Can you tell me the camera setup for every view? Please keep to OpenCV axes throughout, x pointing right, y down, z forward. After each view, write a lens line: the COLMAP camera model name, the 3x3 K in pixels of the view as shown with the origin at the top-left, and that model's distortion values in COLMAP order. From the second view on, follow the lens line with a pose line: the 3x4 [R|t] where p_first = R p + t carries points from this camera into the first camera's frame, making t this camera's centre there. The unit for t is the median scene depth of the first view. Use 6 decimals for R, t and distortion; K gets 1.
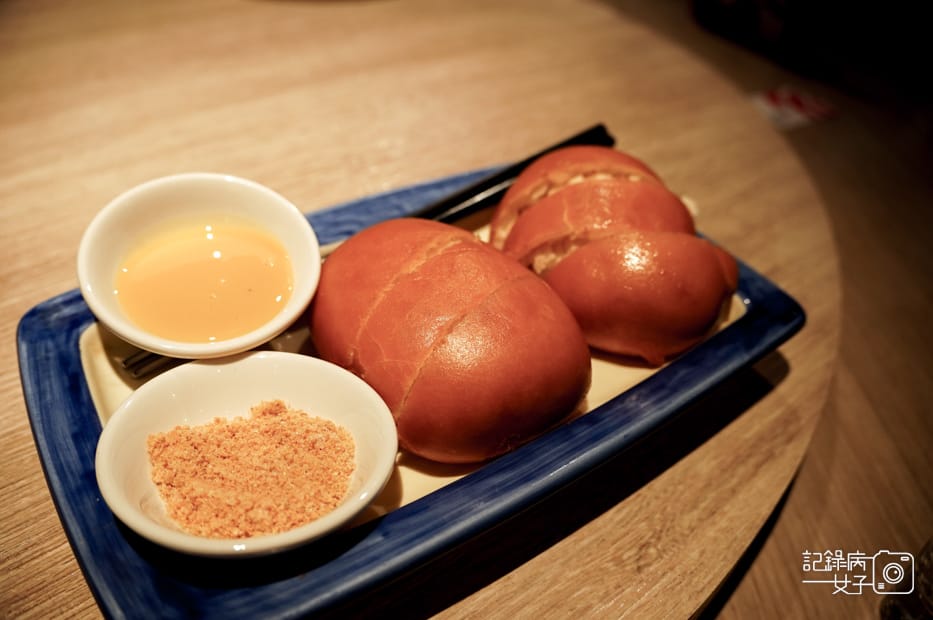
lens RADIAL K [[745.8, 0, 466.5], [0, 745.8, 310.0], [0, 0, 1]] dist [-0.204199, 0.136315]
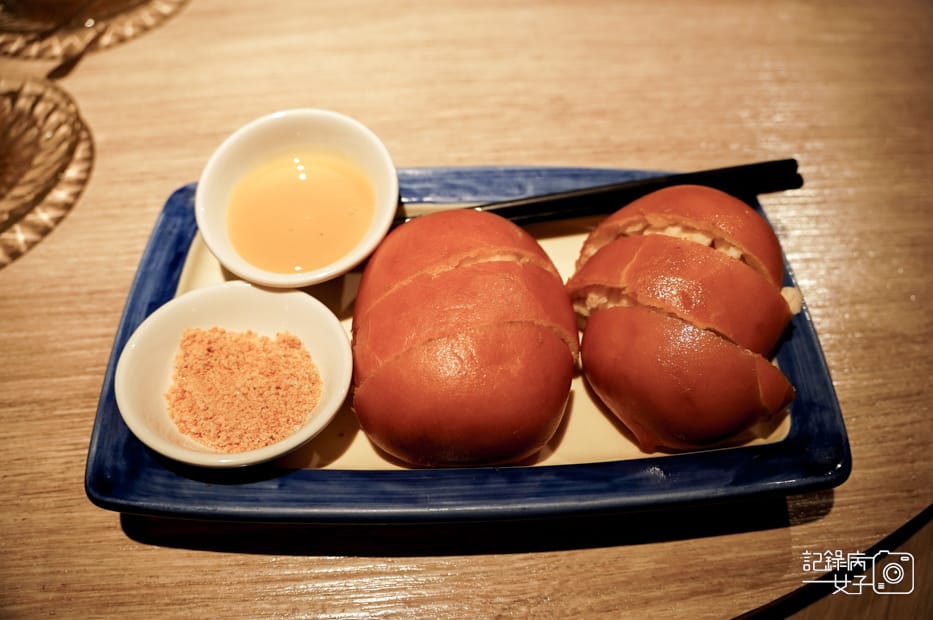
lens RADIAL K [[745.8, 0, 466.5], [0, 745.8, 310.0], [0, 0, 1]] dist [-0.204199, 0.136315]
pose [[0.829473, 0.396735, -0.393163, 0.406534], [-0.305238, 0.911470, 0.275777, -0.314924], [0.467766, -0.108741, 0.877138, 0.075150]]
